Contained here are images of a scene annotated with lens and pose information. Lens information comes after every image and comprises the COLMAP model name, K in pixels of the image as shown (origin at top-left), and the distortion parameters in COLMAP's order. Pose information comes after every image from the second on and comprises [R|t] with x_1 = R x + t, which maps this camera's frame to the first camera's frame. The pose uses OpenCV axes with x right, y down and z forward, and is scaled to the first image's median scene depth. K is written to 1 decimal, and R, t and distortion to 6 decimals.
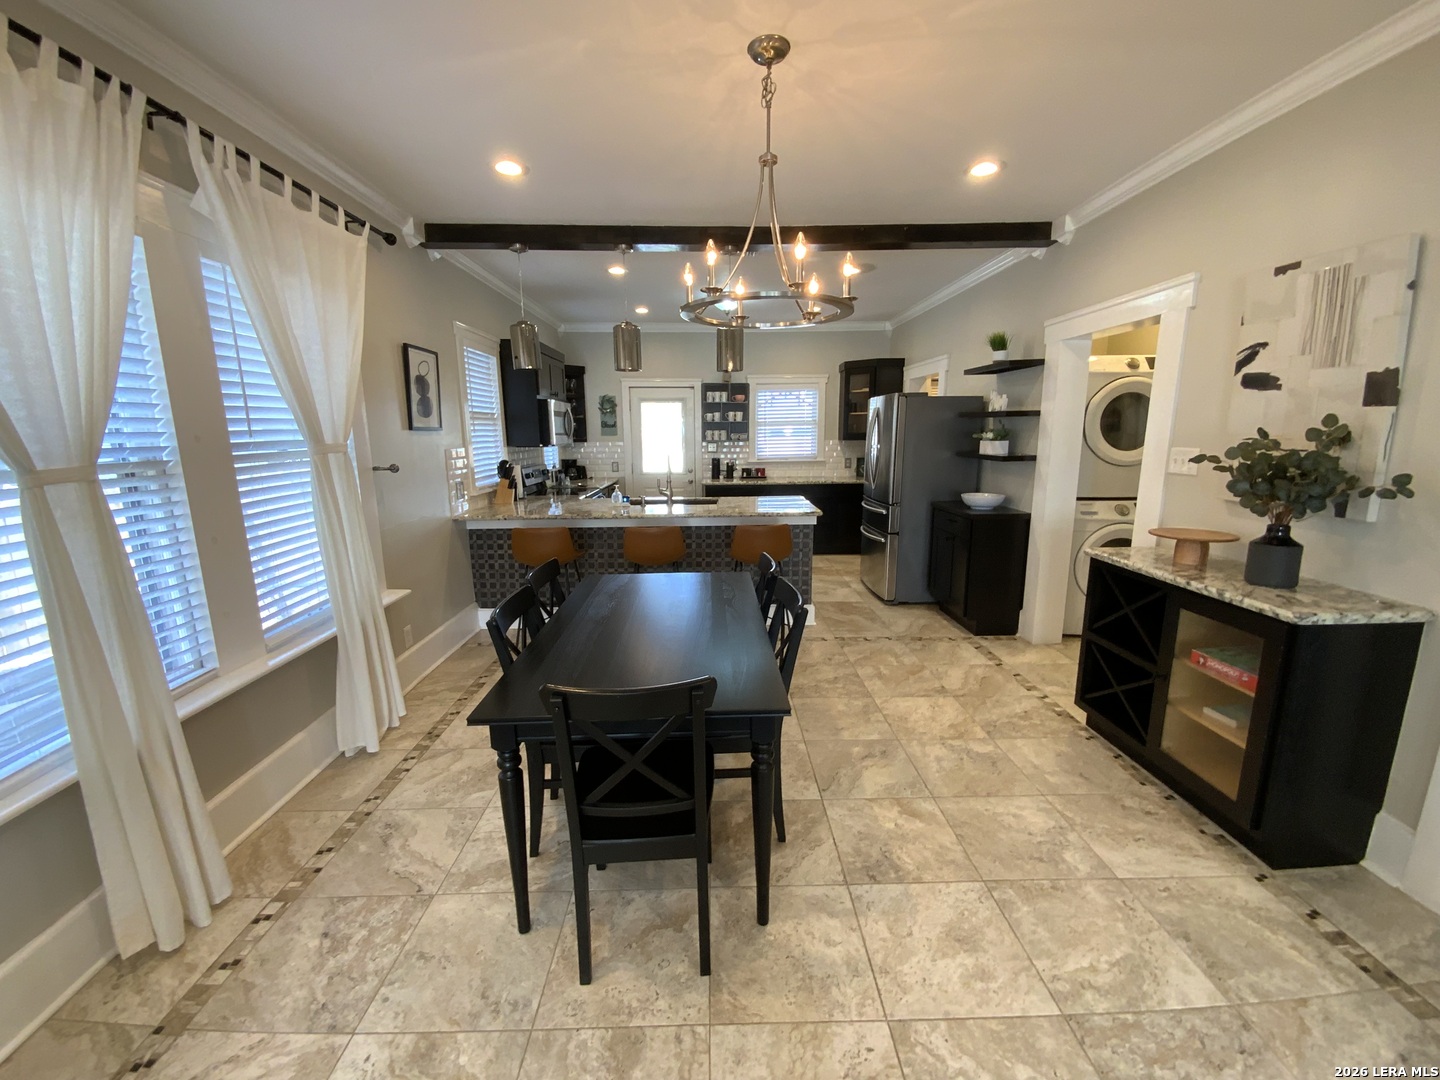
lens RADIAL K [[588.4, 0, 728.7], [0, 588.4, 550.5], [0, 0, 1]] dist [0.003156, -0.008989]
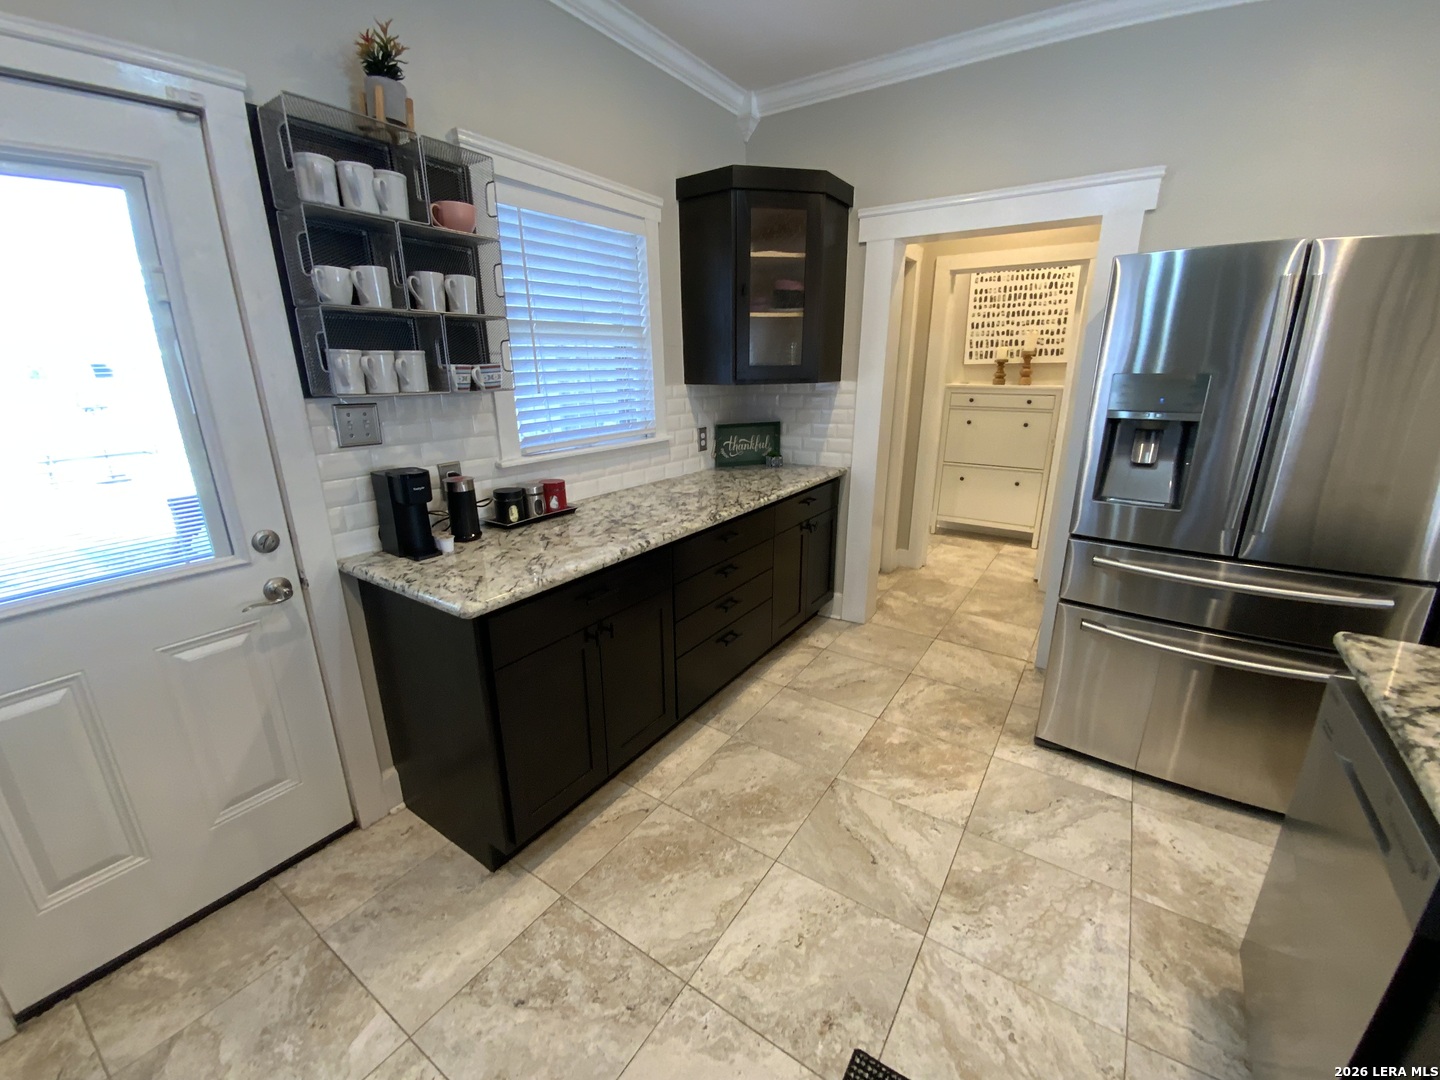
lens RADIAL K [[588.4, 0, 716.7], [0, 588.4, 544.5], [0, 0, 1]] dist [0.003156, -0.008989]
pose [[0.588018, -0.246467, 0.770382, -0.142647], [0.160159, 0.969064, 0.187785, -0.159508], [-0.792833, 0.012962, 0.609301, 0.790580]]
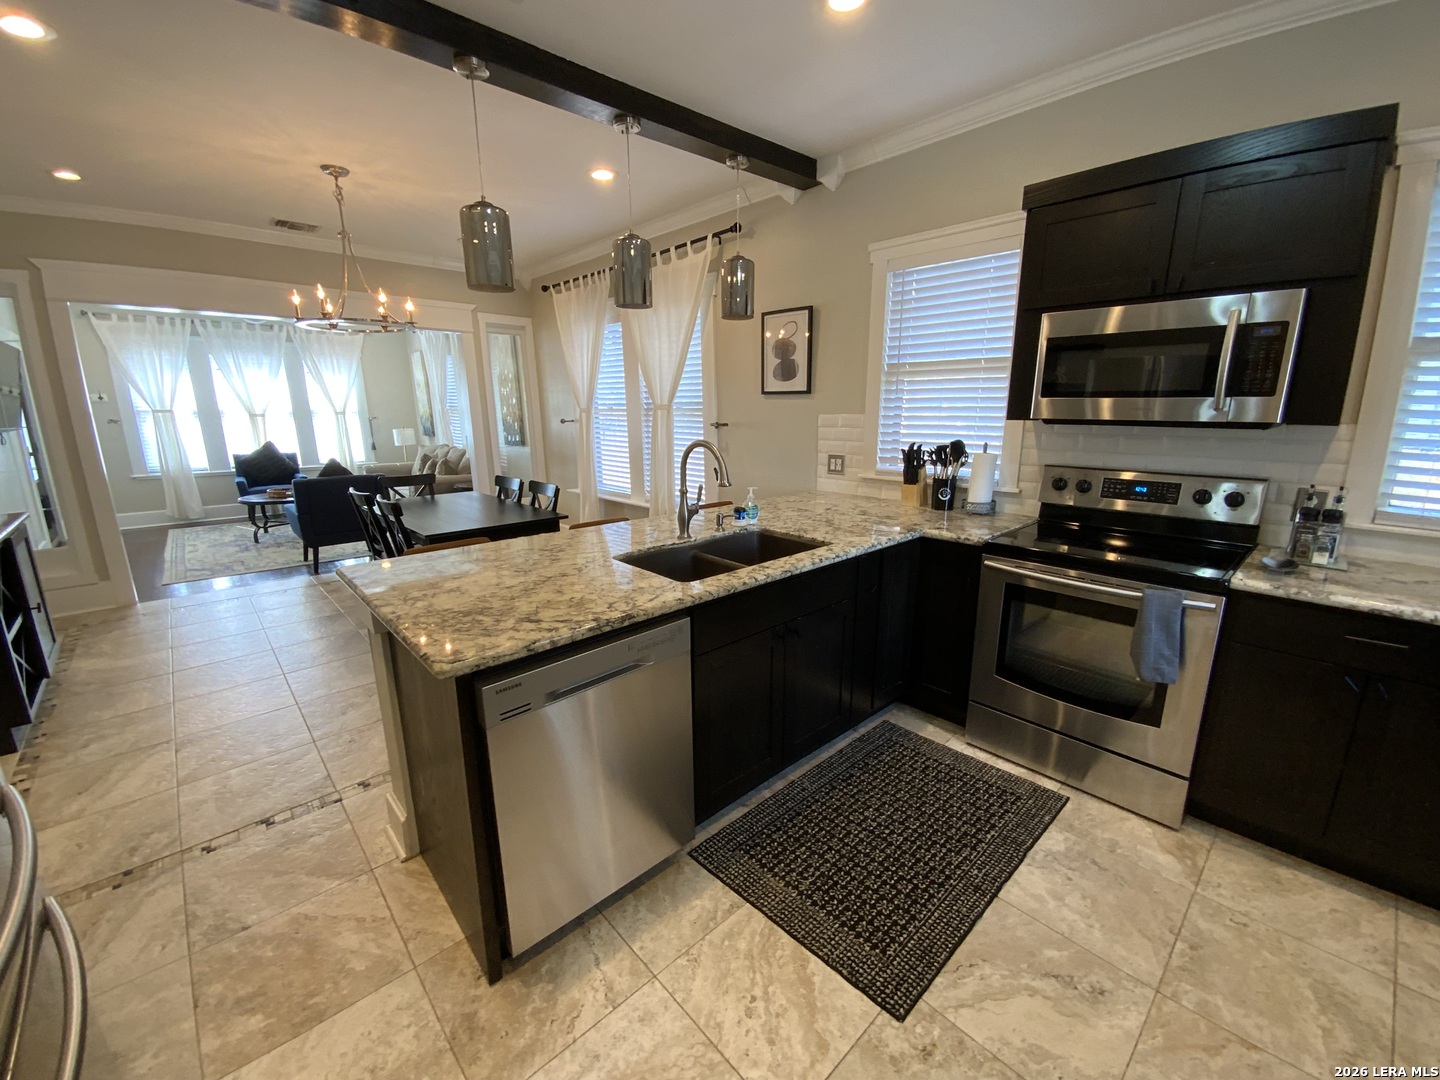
lens RADIAL K [[588.4, 0, 718.4], [0, 588.4, 540.2], [0, 0, 1]] dist [0.003156, -0.008989]
pose [[-0.752085, 0.162995, -0.638592, 0.136025], [-0.113462, 0.922449, 0.369073, -0.181258], [0.649226, 0.350030, -0.675266, 0.908280]]
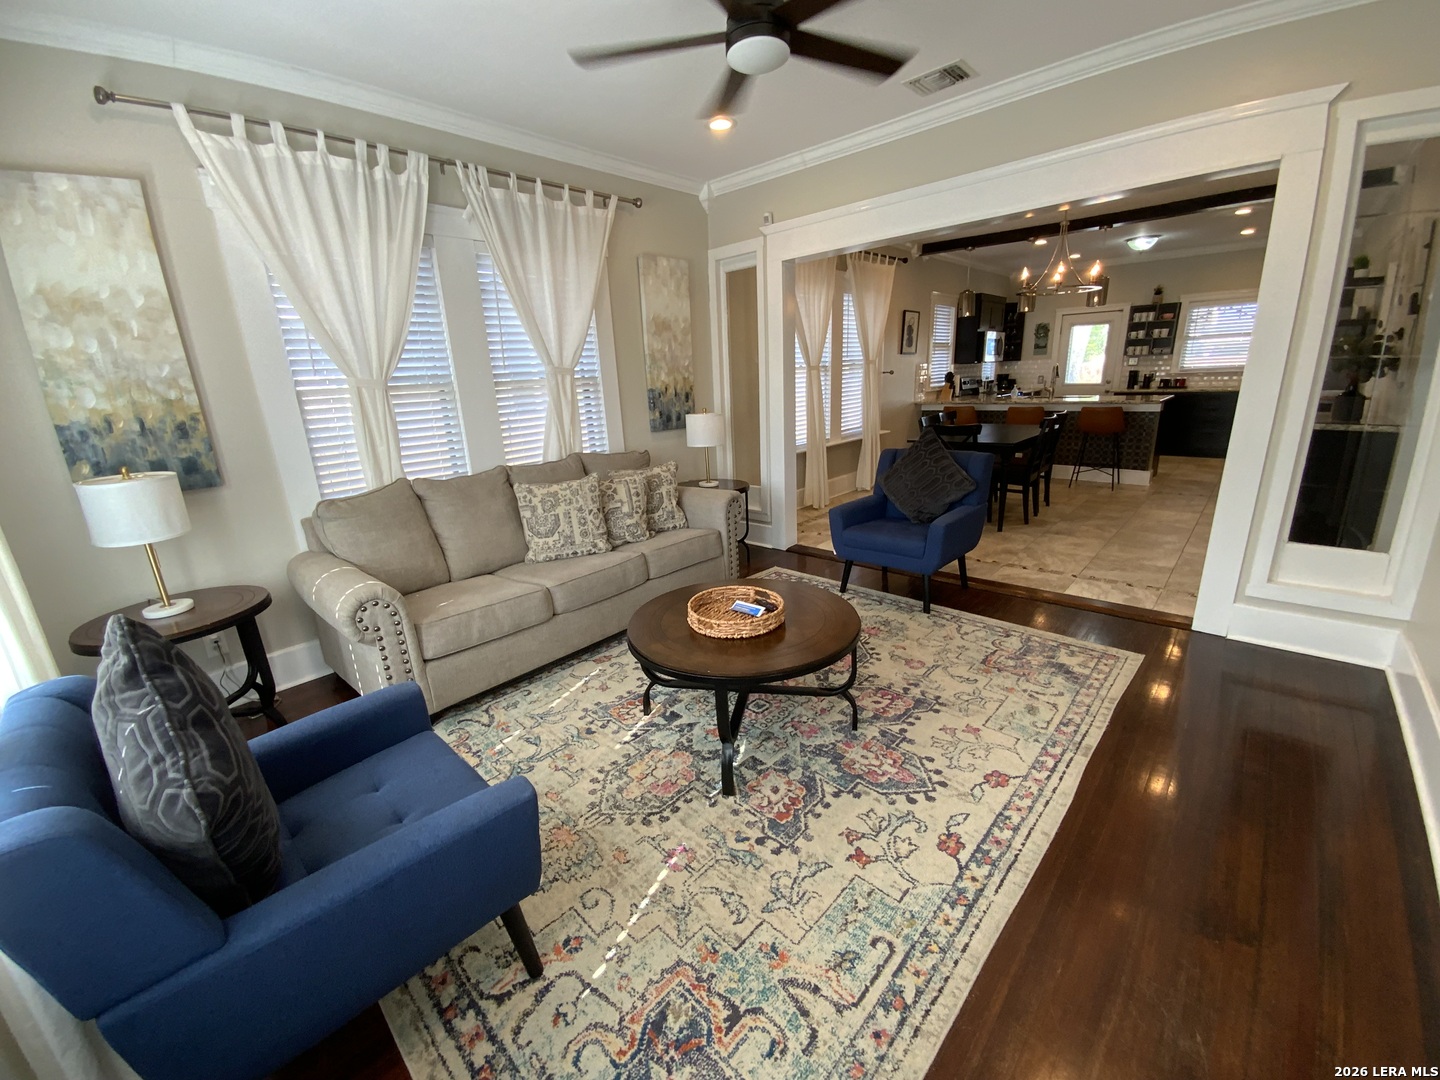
lens RADIAL K [[588.4, 0, 717.6], [0, 588.4, 536.9], [0, 0, 1]] dist [0.003156, -0.008989]
pose [[0.722215, 0.163716, -0.672014, 0.230735], [-0.100186, 0.986098, 0.132563, 0.103672], [0.684374, -0.028413, 0.728577, -0.458002]]
